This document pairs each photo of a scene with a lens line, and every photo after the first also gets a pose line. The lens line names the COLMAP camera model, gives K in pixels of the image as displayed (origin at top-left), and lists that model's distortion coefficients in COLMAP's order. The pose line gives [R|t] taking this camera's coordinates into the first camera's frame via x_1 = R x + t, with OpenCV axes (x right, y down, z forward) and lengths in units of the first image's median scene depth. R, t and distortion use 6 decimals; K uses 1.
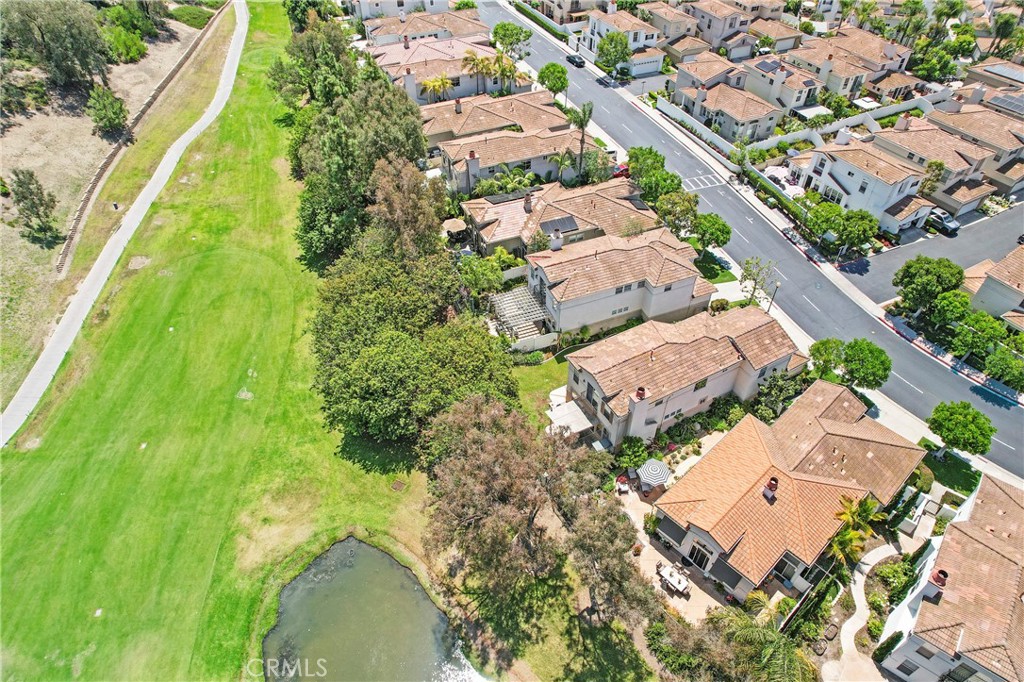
lens RADIAL K [[652.9, 0, 508.0], [0, 652.9, 347.4], [0, 0, 1]] dist [-0.089815, 0.082465]
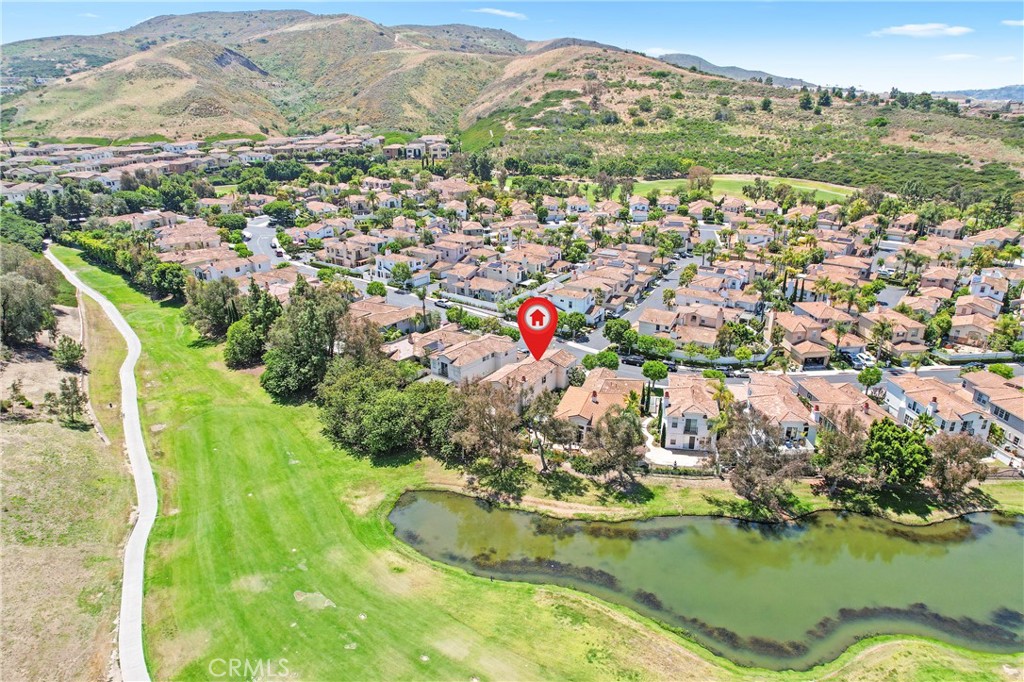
lens RADIAL K [[652.9, 0, 508.0], [0, 652.9, 347.4], [0, 0, 1]] dist [-0.089815, 0.082465]
pose [[0.877623, -0.178676, 0.444808, -0.483925], [0.337131, 0.889729, -0.307775, 0.391321], [-0.340766, 0.420069, 0.841083, -0.502423]]
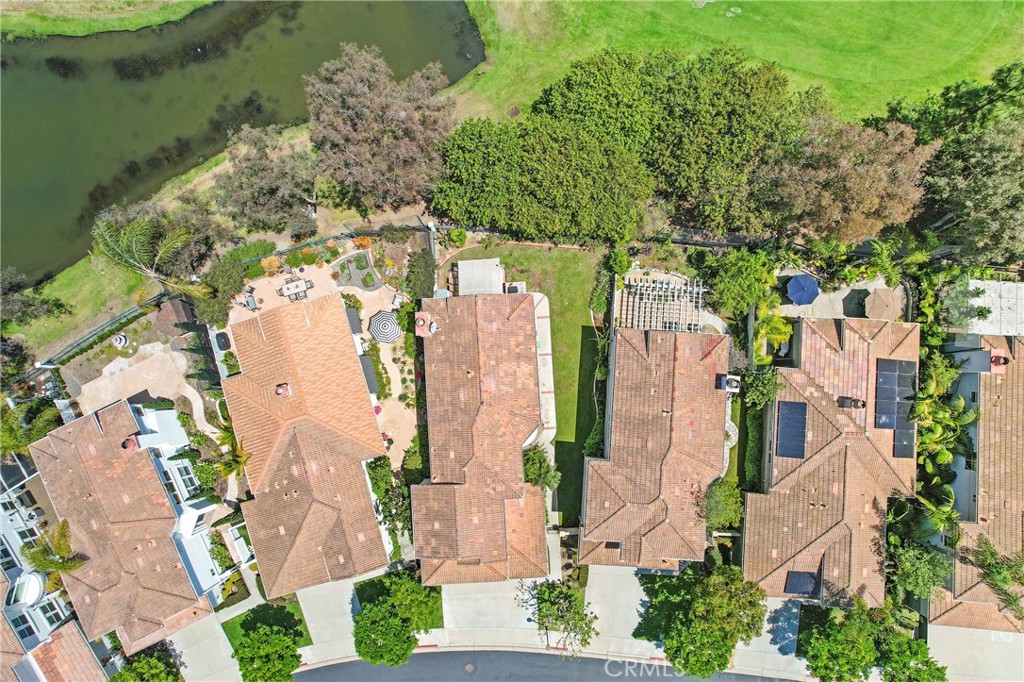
lens RADIAL K [[652.9, 0, 508.0], [0, 652.9, 347.4], [0, 0, 1]] dist [-0.089815, 0.082465]
pose [[-0.432251, 0.900791, -0.041649, 0.142639], [-0.615593, -0.261017, 0.743582, -0.432228], [0.658942, 0.347053, 0.667346, 0.319923]]
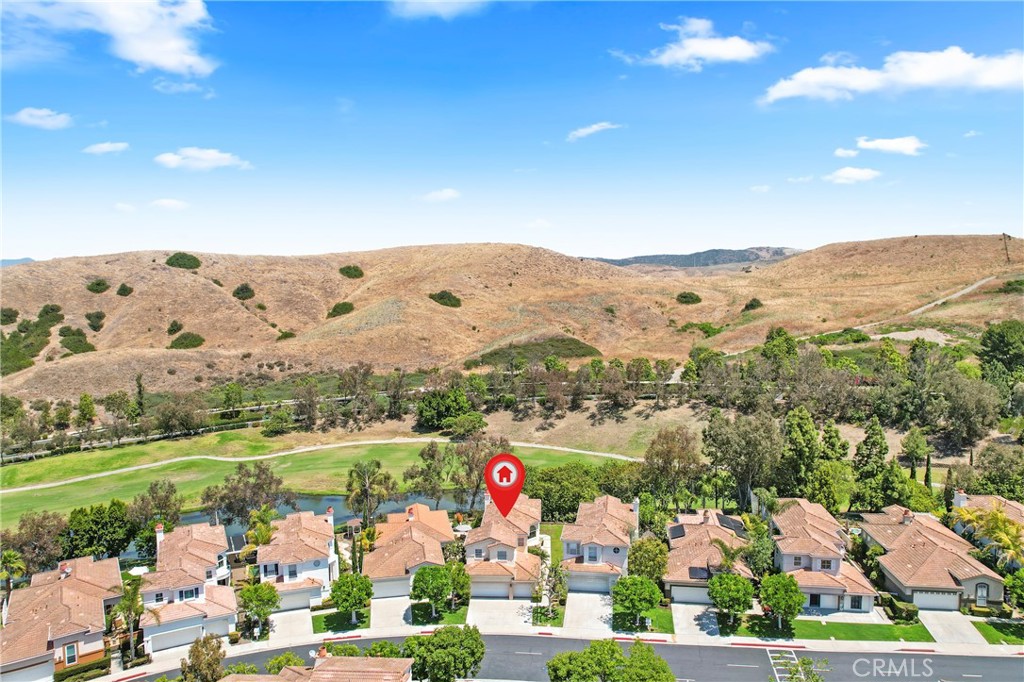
lens RADIAL K [[652.9, 0, 508.0], [0, 652.9, 347.4], [0, 0, 1]] dist [-0.089815, 0.082465]
pose [[-0.527799, 0.078769, -0.845709, 1.126214], [-0.580074, 0.693892, 0.426648, -0.688653], [0.620437, 0.715758, -0.320543, 0.867046]]
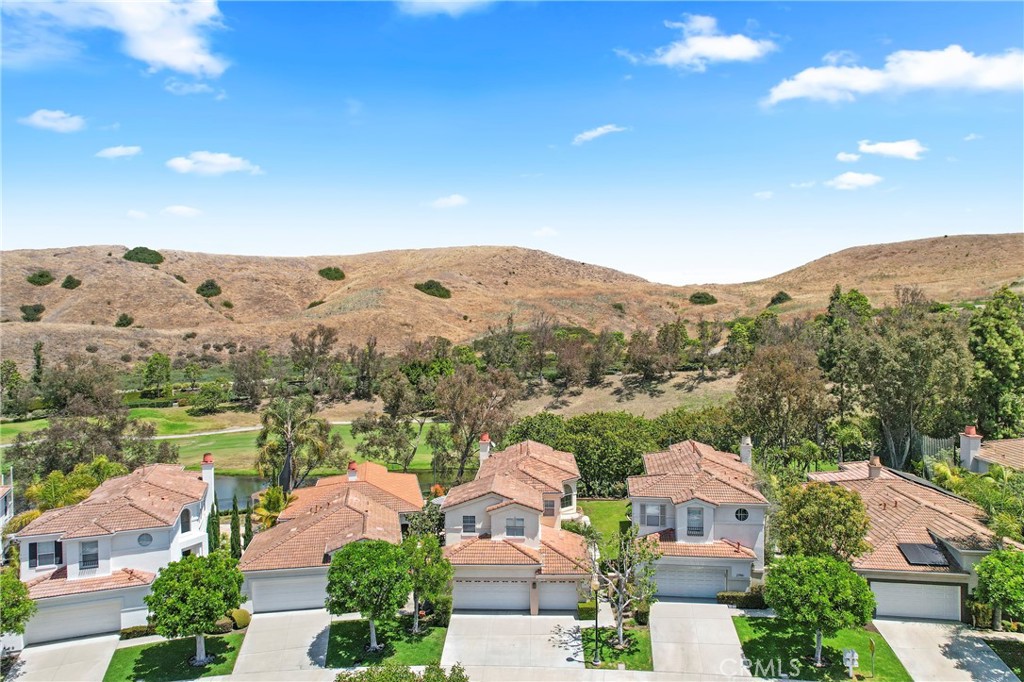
lens RADIAL K [[652.9, 0, 508.0], [0, 652.9, 347.4], [0, 0, 1]] dist [-0.089815, 0.082465]
pose [[-0.517186, 0.027112, -0.855443, 0.739503], [-0.587600, 0.715469, 0.377929, -0.318228], [0.622290, 0.698118, -0.354100, 0.848541]]
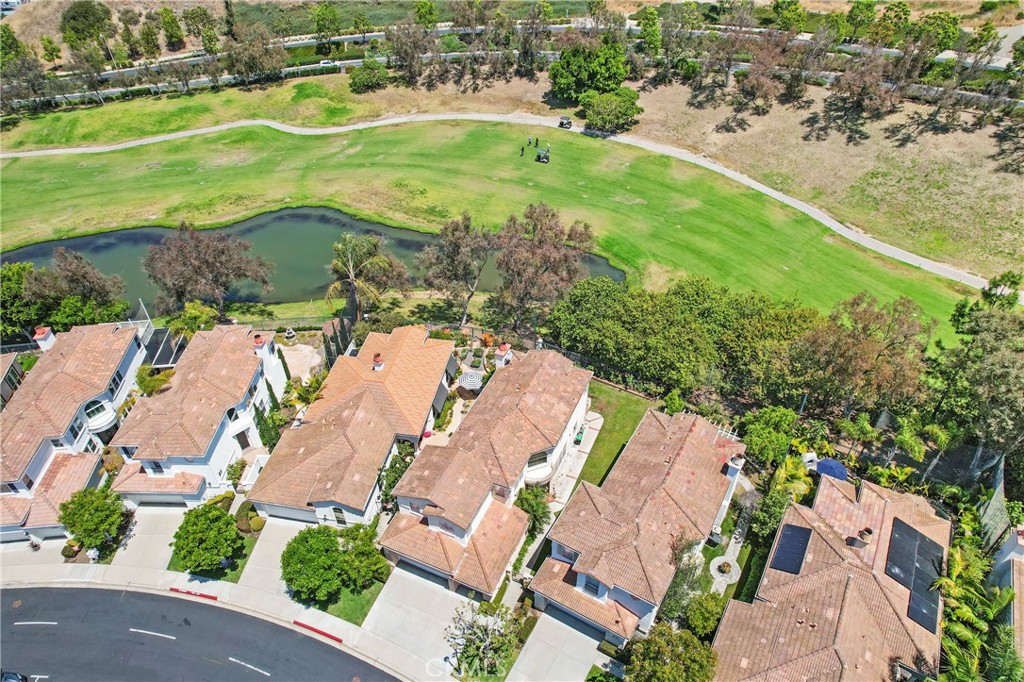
lens RADIAL K [[652.9, 0, 508.0], [0, 652.9, 347.4], [0, 0, 1]] dist [-0.089815, 0.082465]
pose [[-0.798647, 0.401651, -0.448151, 0.455758], [-0.405440, 0.191207, 0.893901, -0.609643], [0.444725, 0.895610, 0.010139, 0.640625]]
